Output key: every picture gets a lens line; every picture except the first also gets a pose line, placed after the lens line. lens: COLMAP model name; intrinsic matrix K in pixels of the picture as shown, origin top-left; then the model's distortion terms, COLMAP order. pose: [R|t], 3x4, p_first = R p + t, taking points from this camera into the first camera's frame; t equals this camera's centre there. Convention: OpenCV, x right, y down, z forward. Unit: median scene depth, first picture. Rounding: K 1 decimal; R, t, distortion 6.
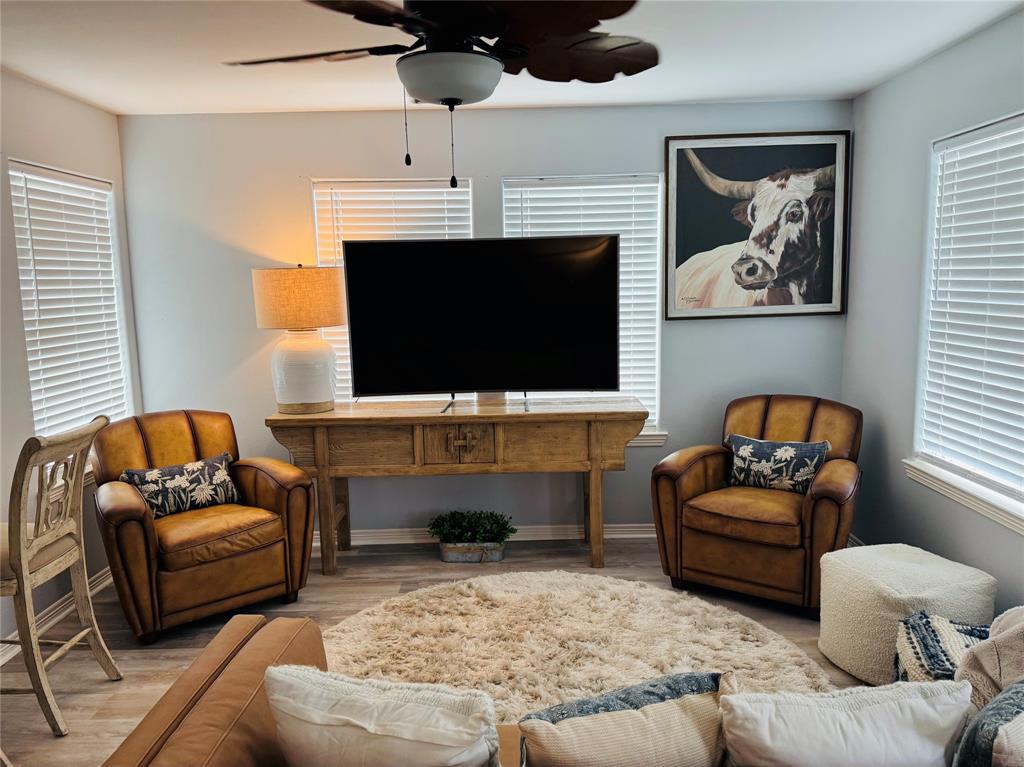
lens RADIAL K [[763.9, 0, 511.4], [0, 763.9, 379.7], [0, 0, 1]] dist [0.044538, -0.045064]
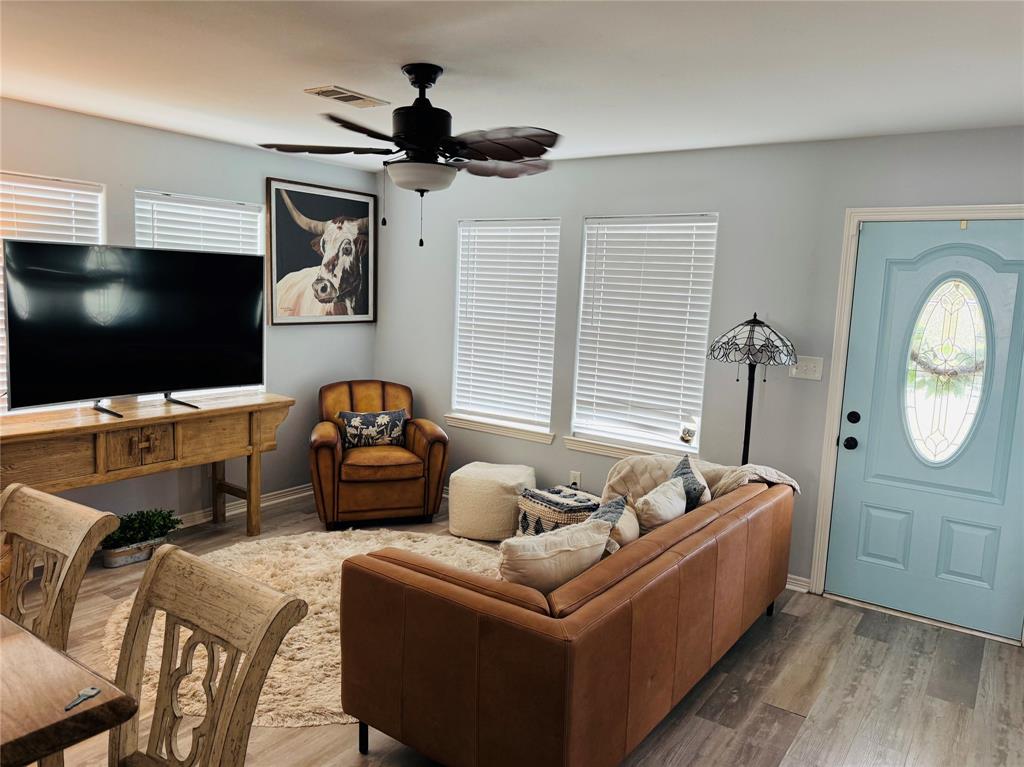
lens RADIAL K [[728.5, 0, 520.6], [0, 728.5, 377.4], [0, 0, 1]] dist [0.030743, -0.030493]
pose [[0.548428, -0.057057, 0.834249, -0.600574], [0.050063, 0.998120, 0.035354, -0.017921], [-0.834698, 0.022376, 0.550253, 0.027287]]
